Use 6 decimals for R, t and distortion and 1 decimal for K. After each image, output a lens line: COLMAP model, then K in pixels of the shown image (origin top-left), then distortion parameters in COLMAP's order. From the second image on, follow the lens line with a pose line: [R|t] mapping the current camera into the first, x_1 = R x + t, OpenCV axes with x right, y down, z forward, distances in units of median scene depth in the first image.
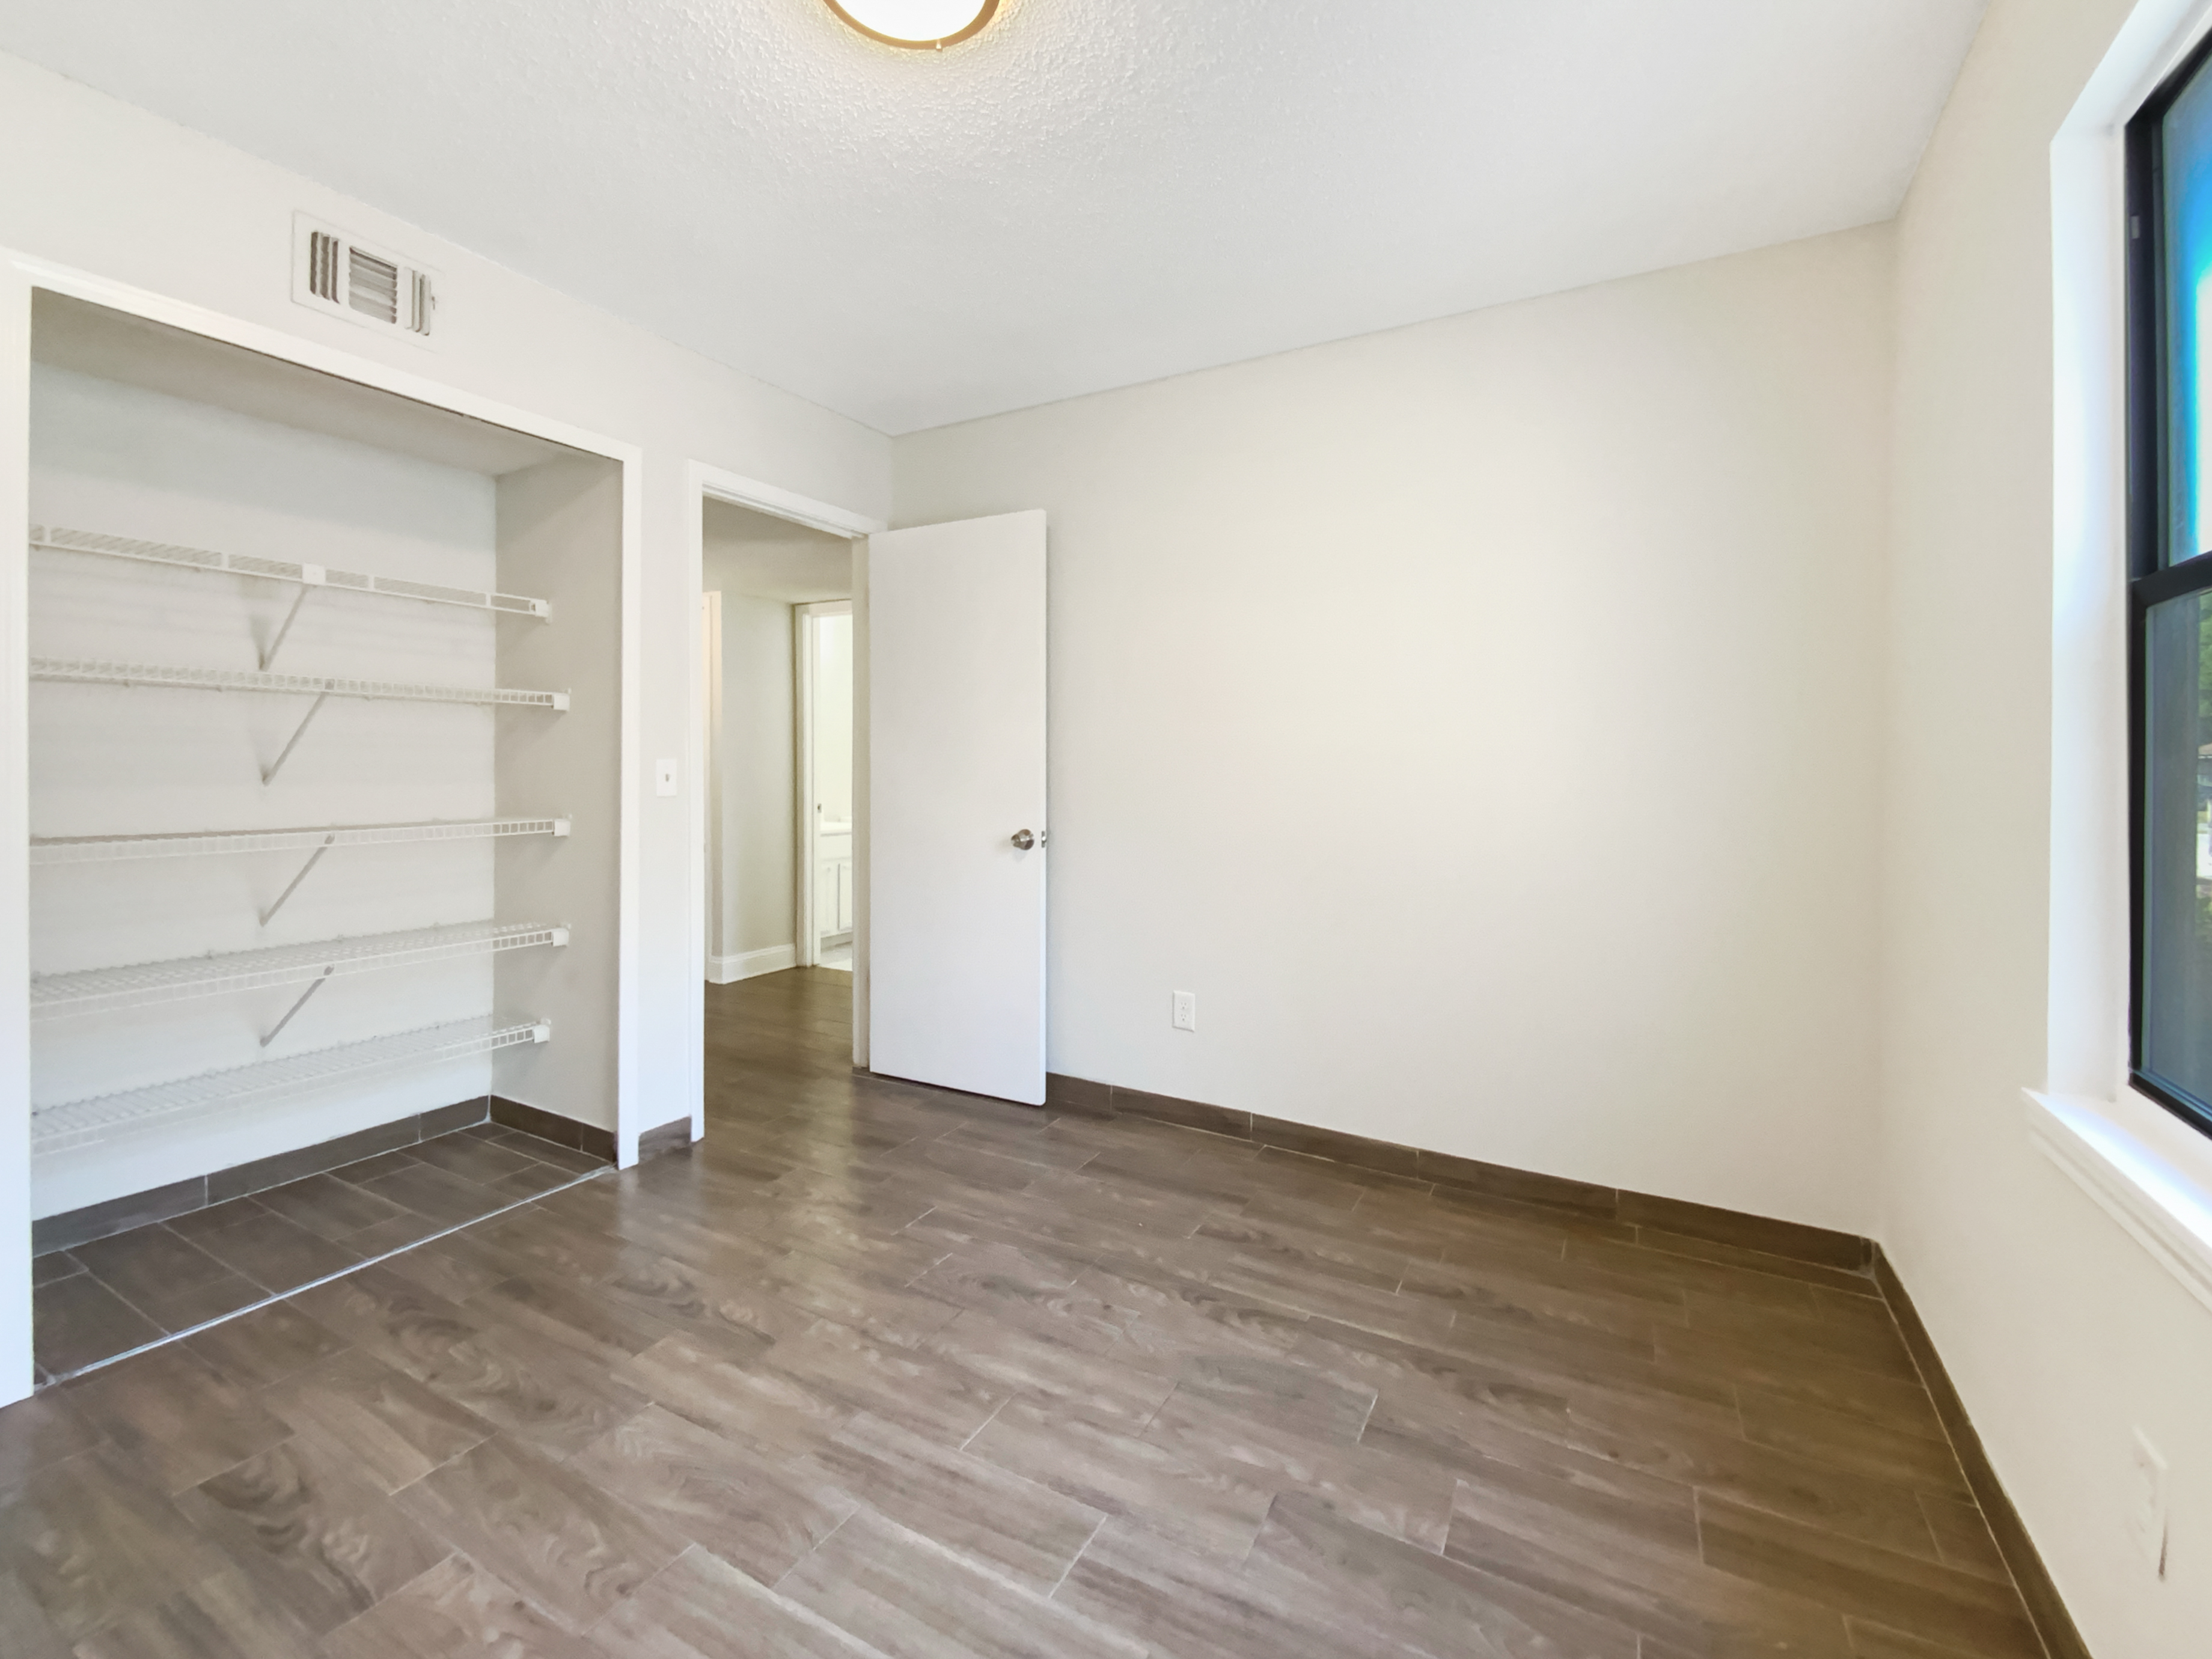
lens RADIAL K [[927.1, 0, 1092.3], [0, 927.1, 779.3], [0, 0, 1]] dist [0.002613, -0.000500]
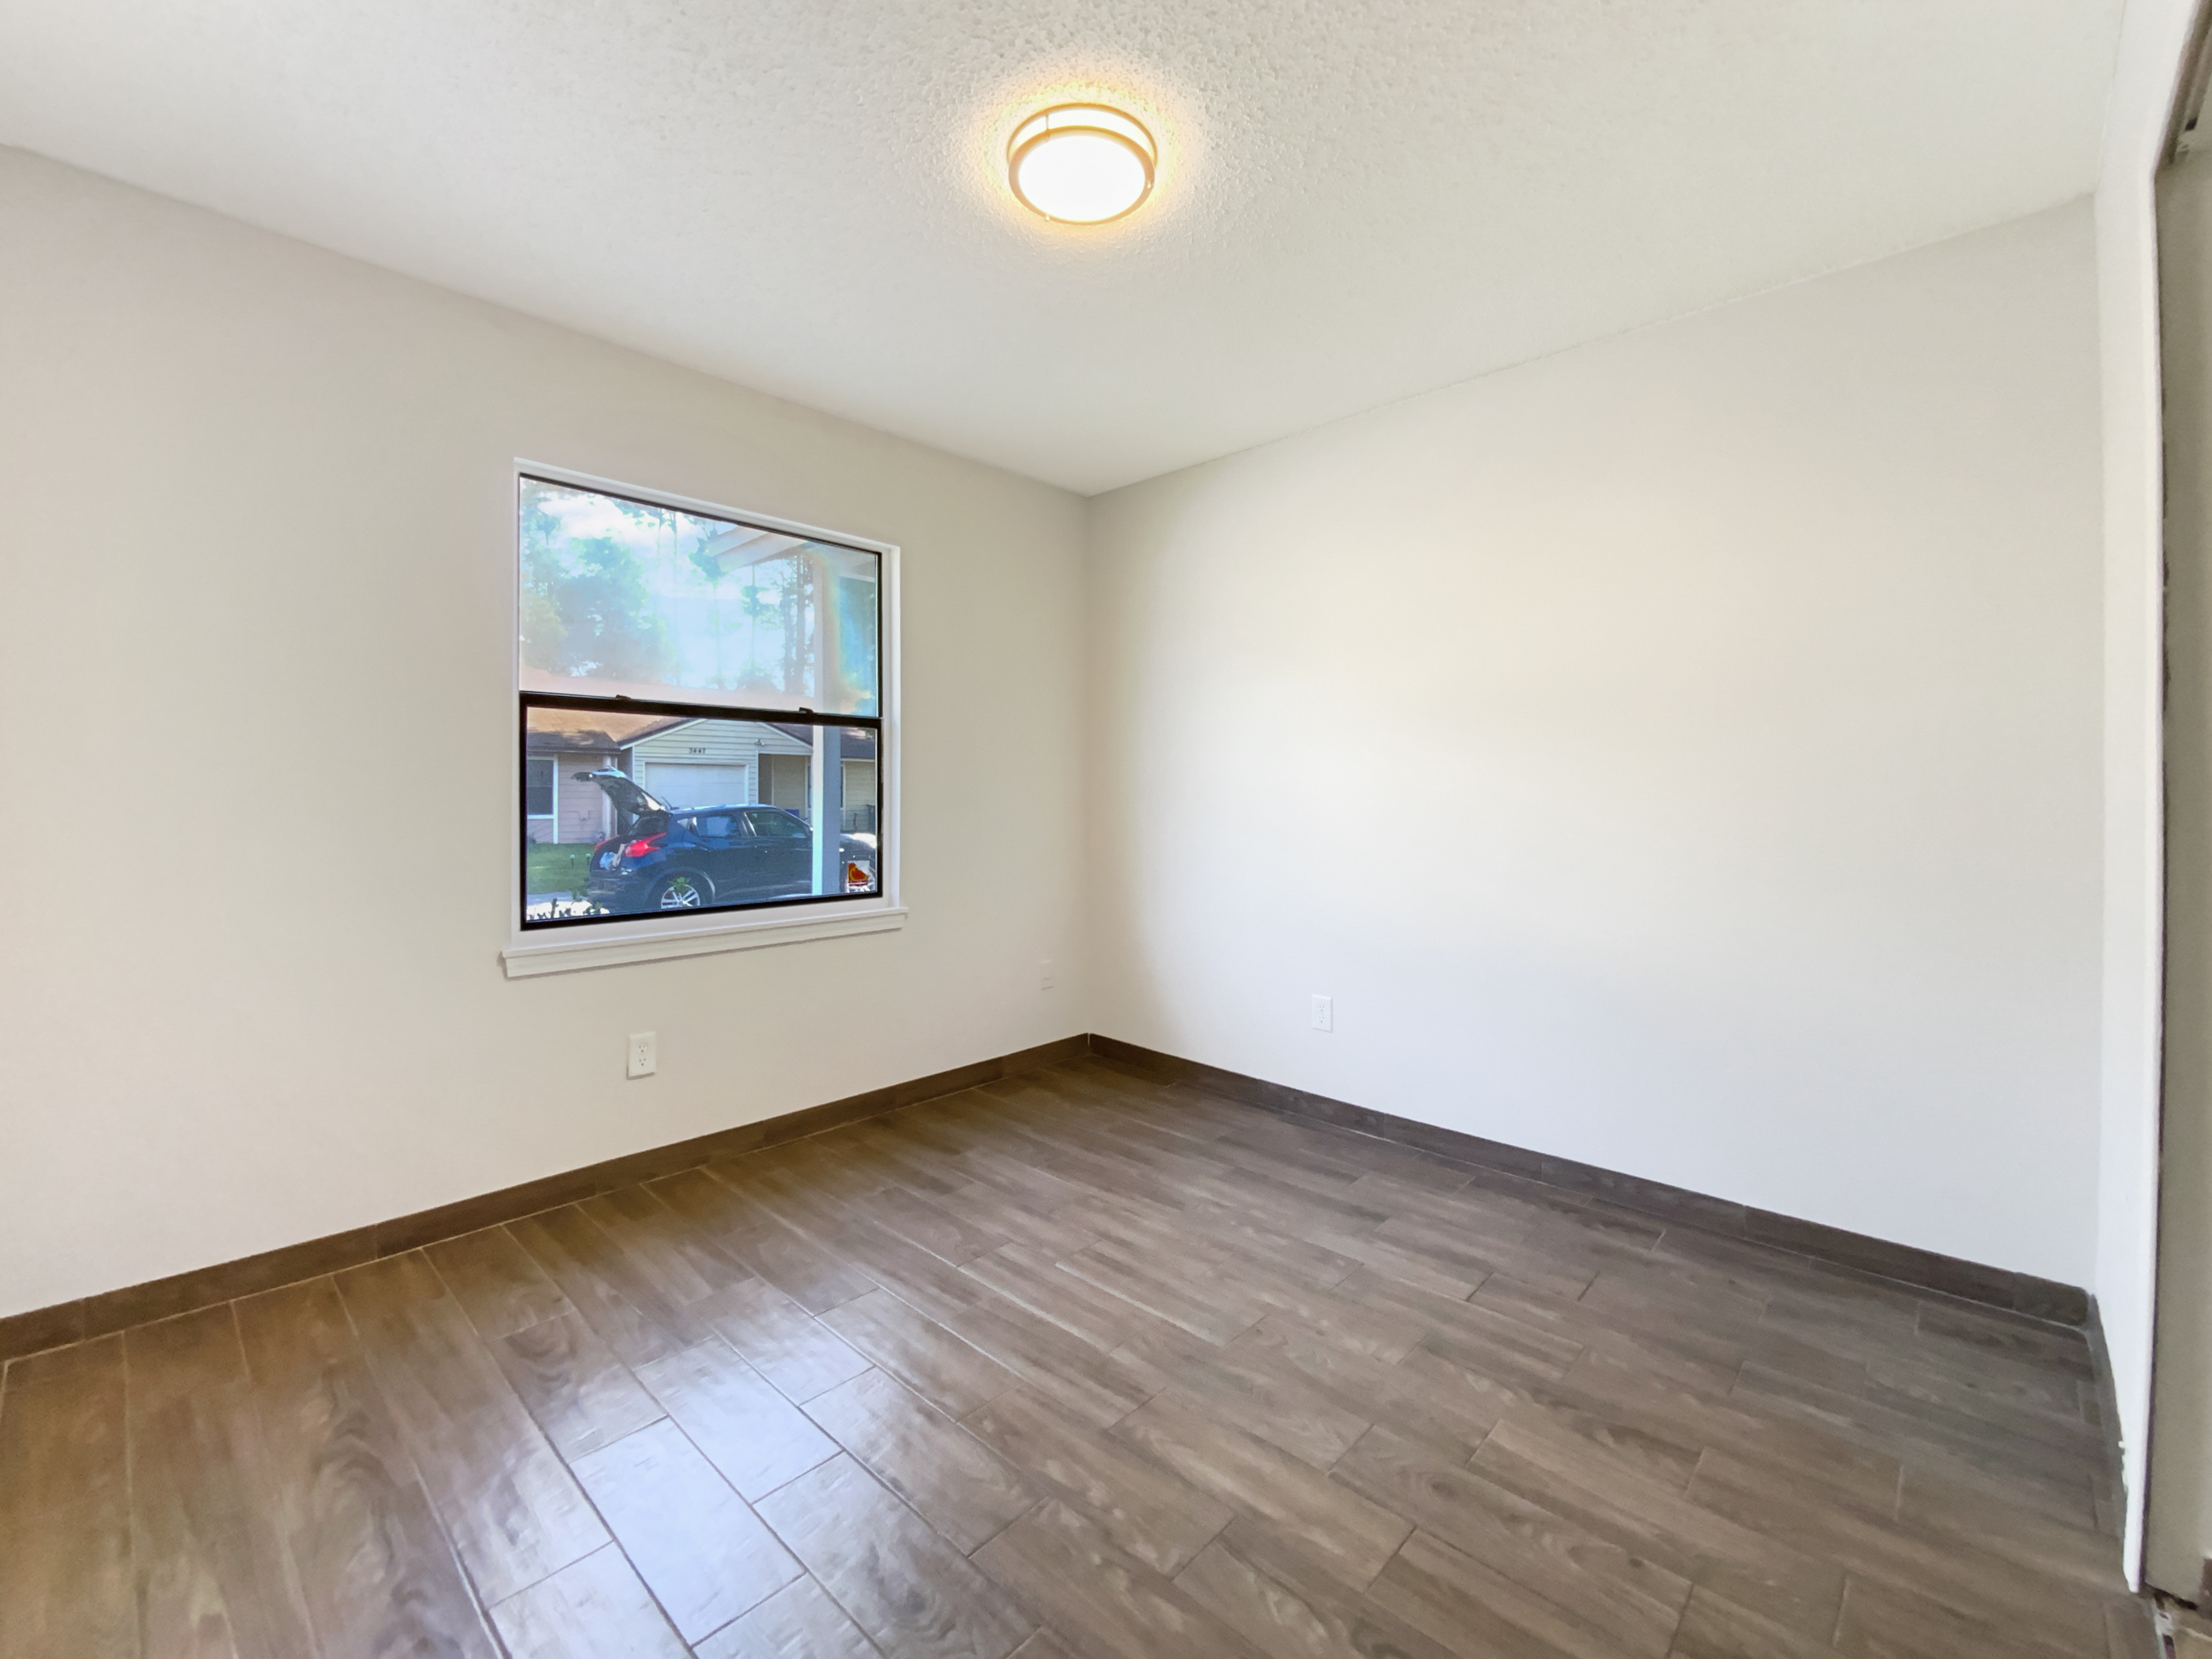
lens RADIAL K [[927.1, 0, 1092.3], [0, 927.1, 779.3], [0, 0, 1]] dist [0.002613, -0.000500]
pose [[-0.967952, -0.010223, 0.250929, -0.494124], [-0.012470, 0.999895, -0.007367, -0.016531], [-0.250827, -0.010260, -0.967978, 2.060225]]
